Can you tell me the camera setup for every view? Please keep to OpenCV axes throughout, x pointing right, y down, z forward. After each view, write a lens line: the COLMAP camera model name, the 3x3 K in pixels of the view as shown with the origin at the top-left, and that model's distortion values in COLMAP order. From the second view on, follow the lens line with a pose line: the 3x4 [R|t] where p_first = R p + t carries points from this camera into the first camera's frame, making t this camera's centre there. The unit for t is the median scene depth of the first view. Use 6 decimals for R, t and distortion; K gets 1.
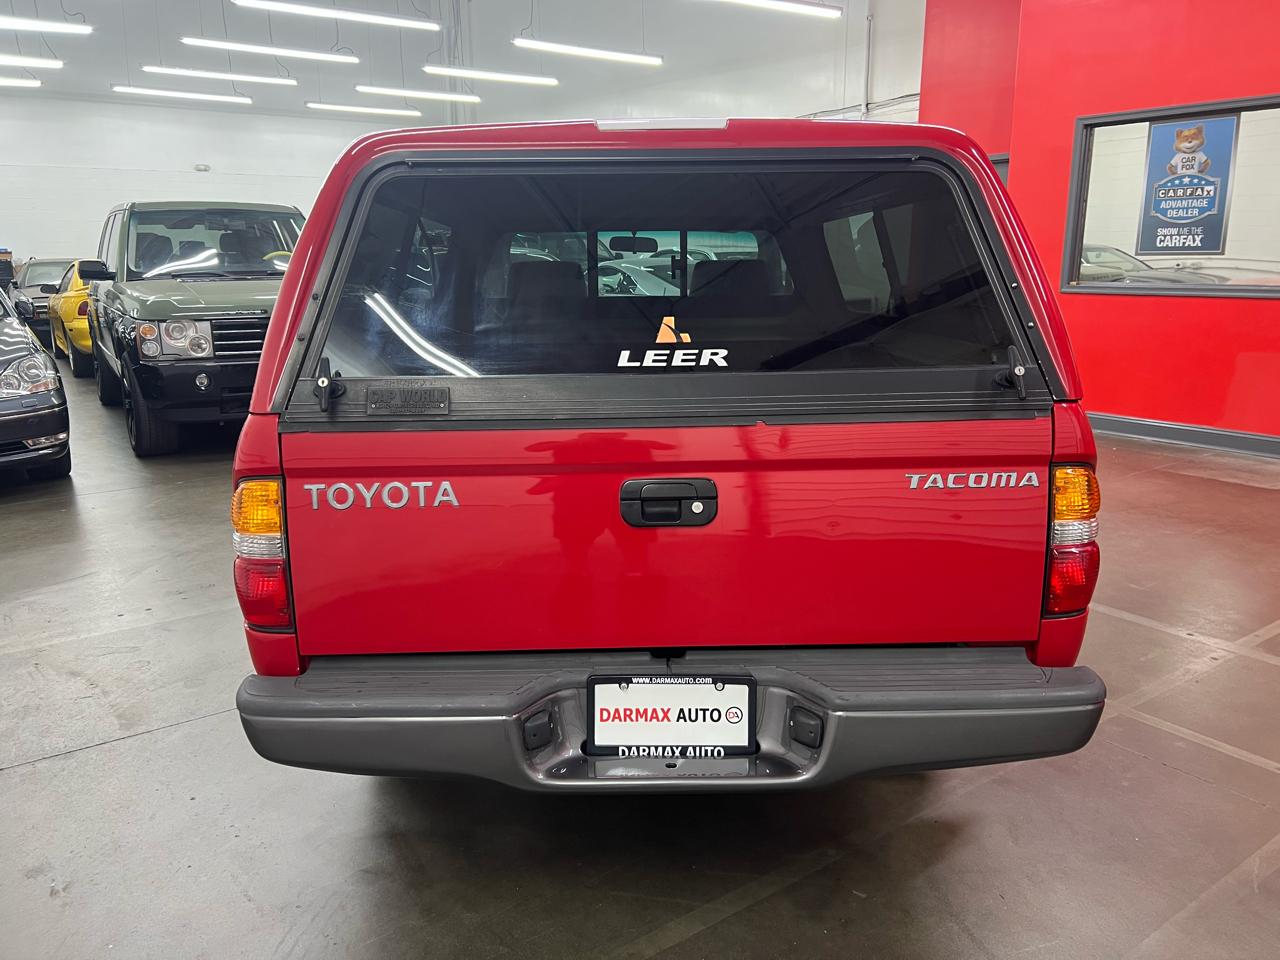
lens RADIAL K [[979.6, 0, 636.8], [0, 979.6, 481.4], [0, 0, 1]] dist [0.060073, -0.071871]
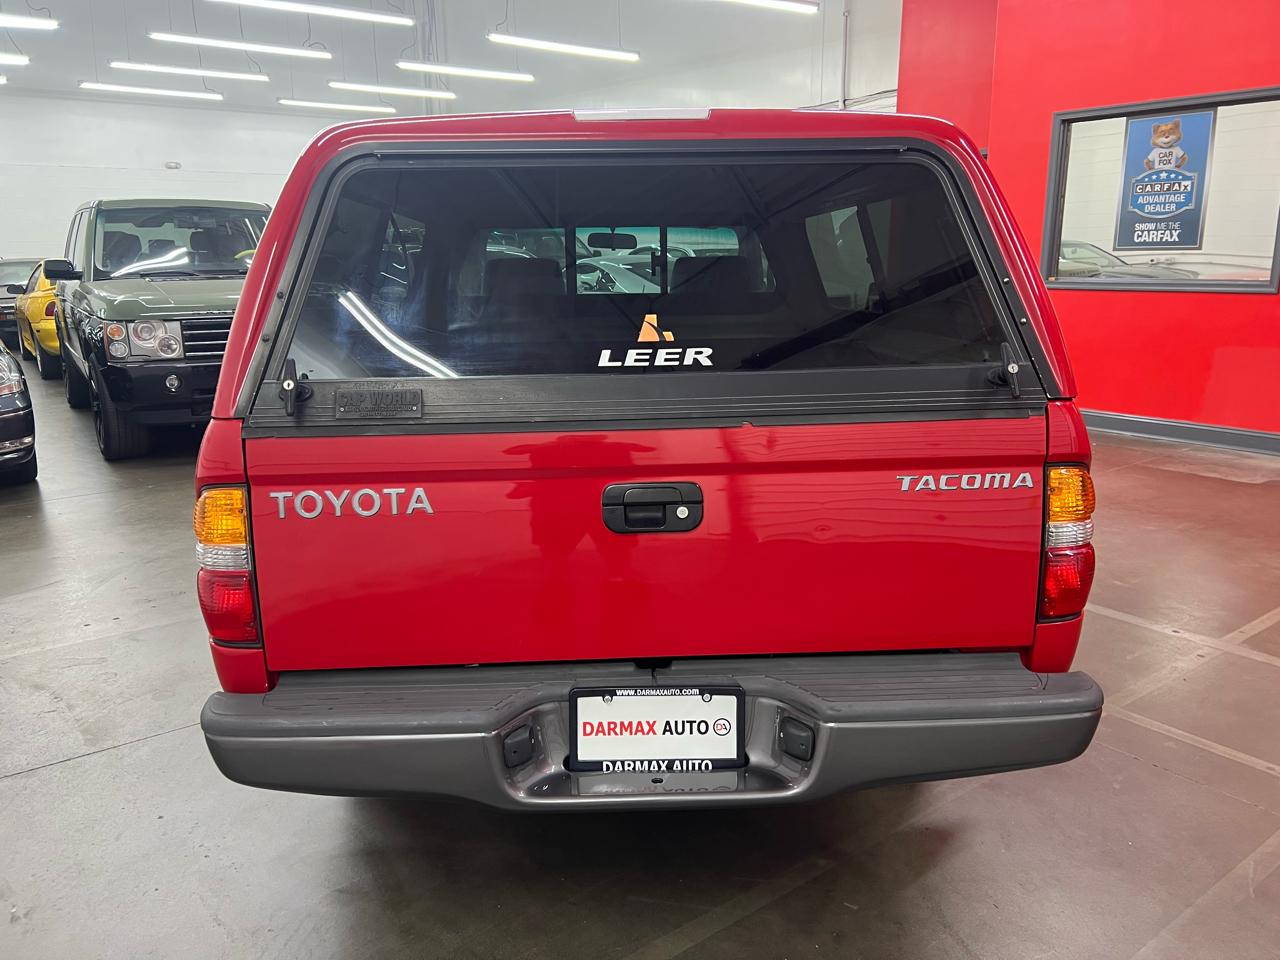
lens RADIAL K [[979.6, 0, 636.8], [0, 979.6, 481.4], [0, 0, 1]] dist [0.060073, -0.071871]
pose [[0.999757, -0.008675, 0.020280, -0.002152], [0.008629, 0.999960, 0.002312, -0.006283], [-0.020300, -0.002136, 0.999792, 0.036863]]
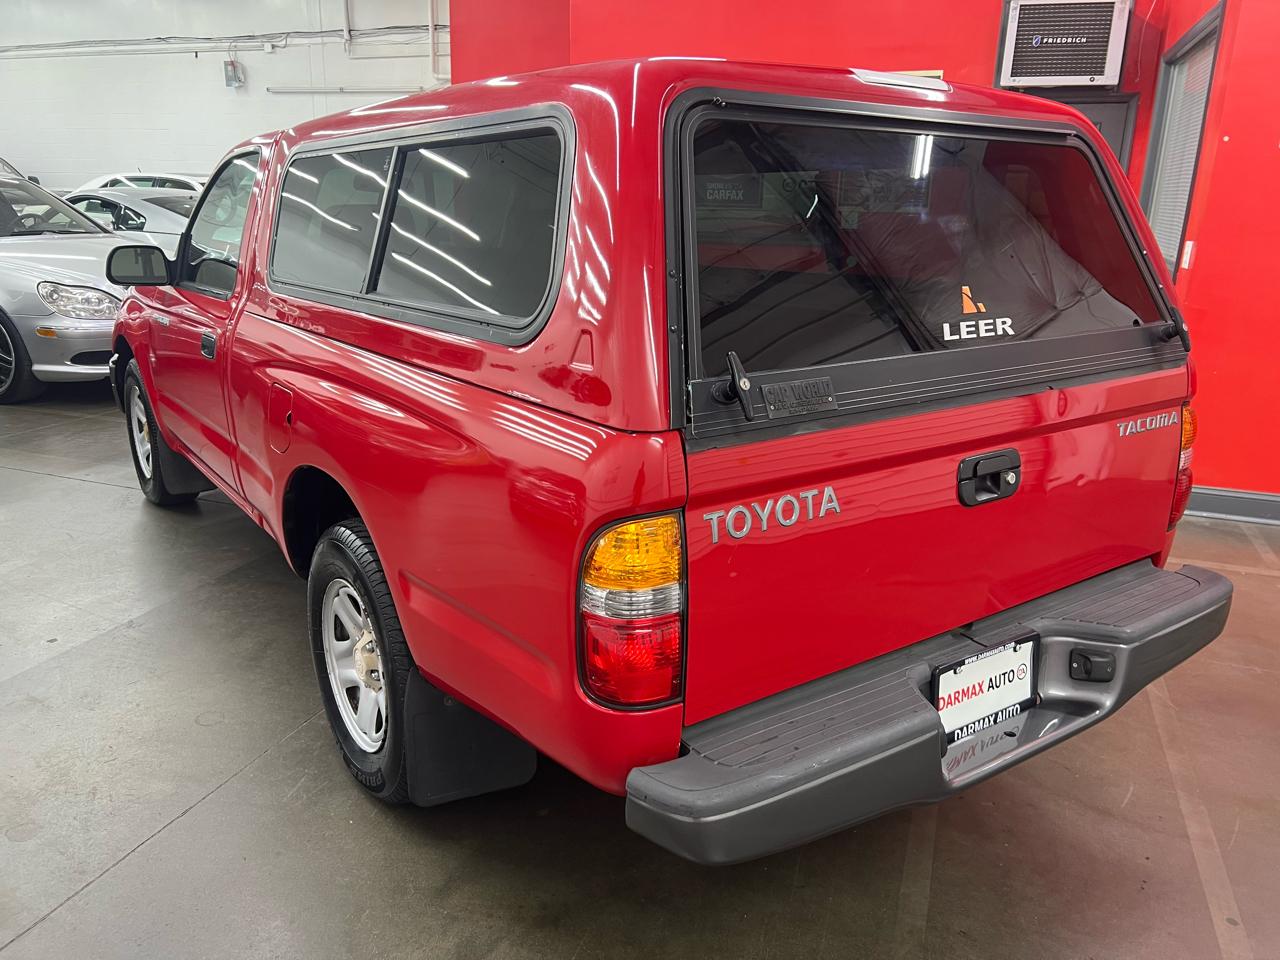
lens RADIAL K [[982.8, 0, 672.2], [0, 982.8, 484.4], [0, 0, 1]] dist [0.004136, 0.000686]
pose [[0.819074, -0.133500, 0.557938, -0.752878], [0.097642, 0.990798, 0.093730, -0.091308], [-0.565317, -0.022293, 0.824572, 0.354481]]
